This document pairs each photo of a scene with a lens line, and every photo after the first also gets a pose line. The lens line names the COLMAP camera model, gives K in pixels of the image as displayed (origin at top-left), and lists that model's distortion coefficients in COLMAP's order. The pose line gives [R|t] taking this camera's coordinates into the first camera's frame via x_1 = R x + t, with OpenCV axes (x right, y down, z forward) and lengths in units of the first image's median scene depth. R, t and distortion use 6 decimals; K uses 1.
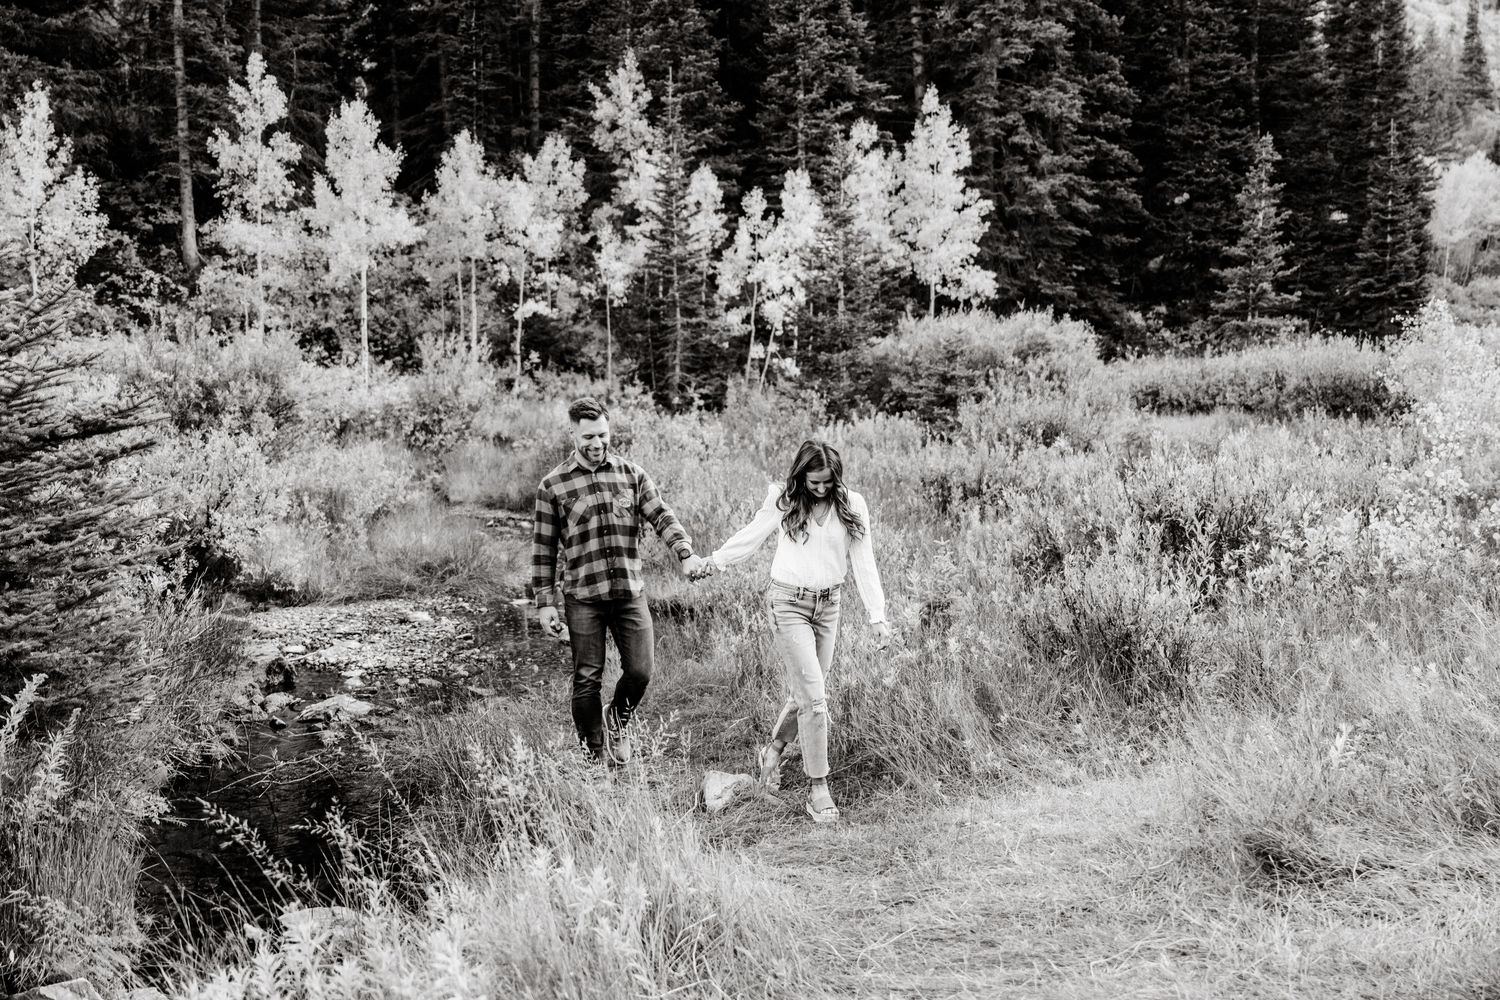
lens RADIAL K [[1474.4, 0, 782.9], [0, 1474.4, 496.2], [0, 0, 1]] dist [0.002240, 0.008857]
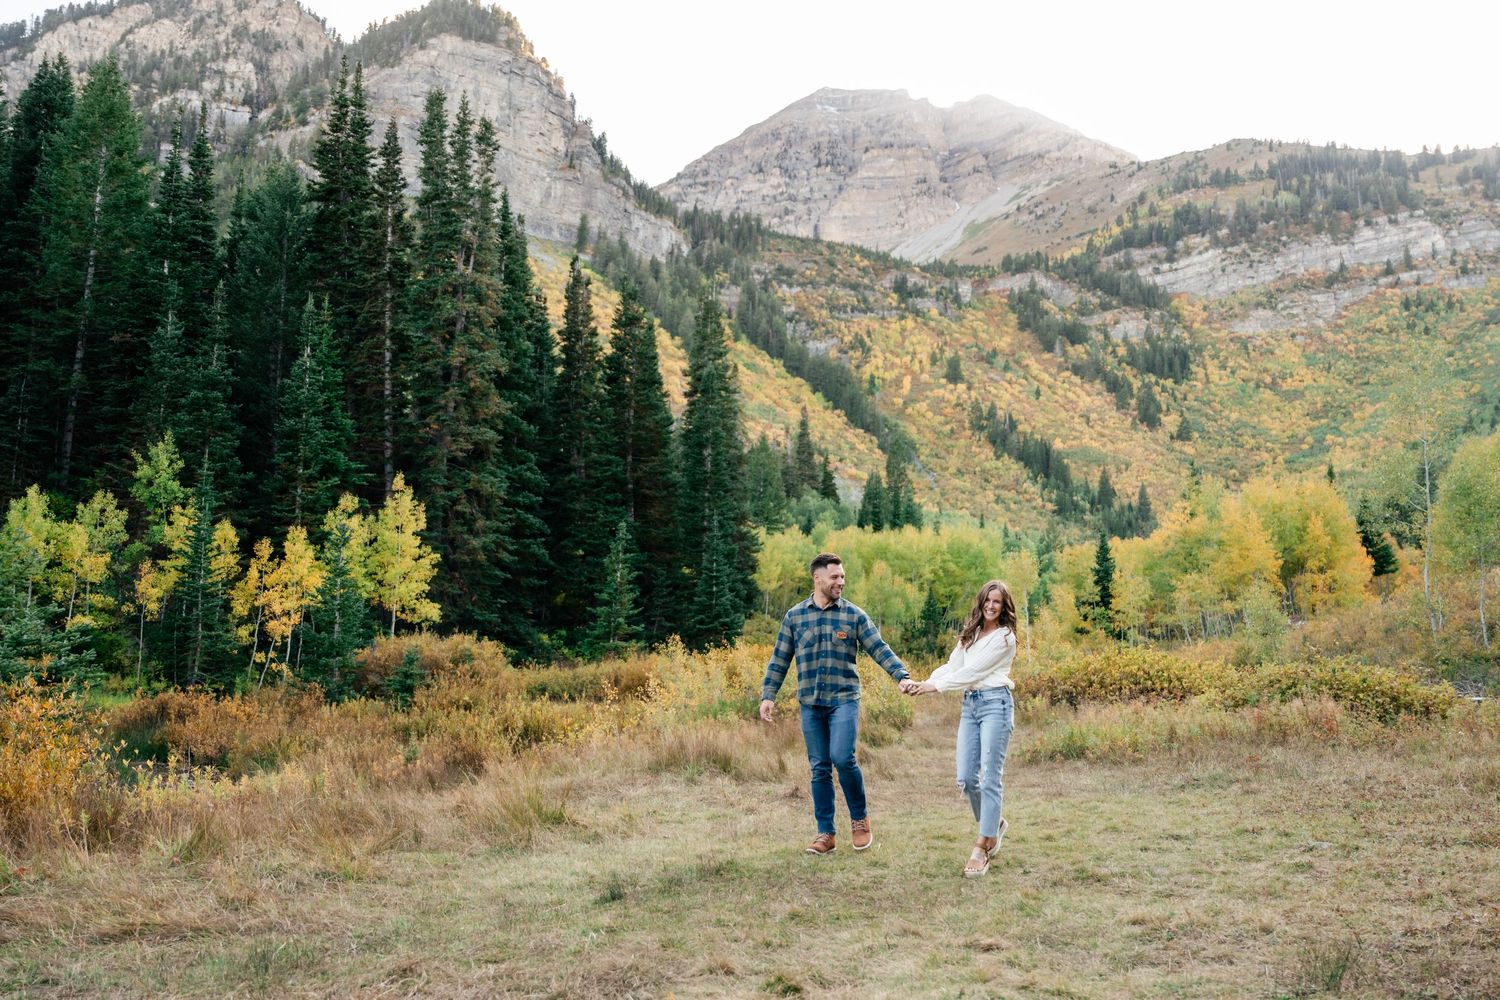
lens RADIAL K [[1300.6, 0, 747.2], [0, 1300.6, 487.7], [0, 0, 1]] dist [0.001969, 0.005196]
pose [[0.930918, 0.066384, 0.359144, -0.038824], [0.018130, 0.973731, -0.226978, 0.028871], [-0.364778, 0.217809, 0.905260, -0.270476]]
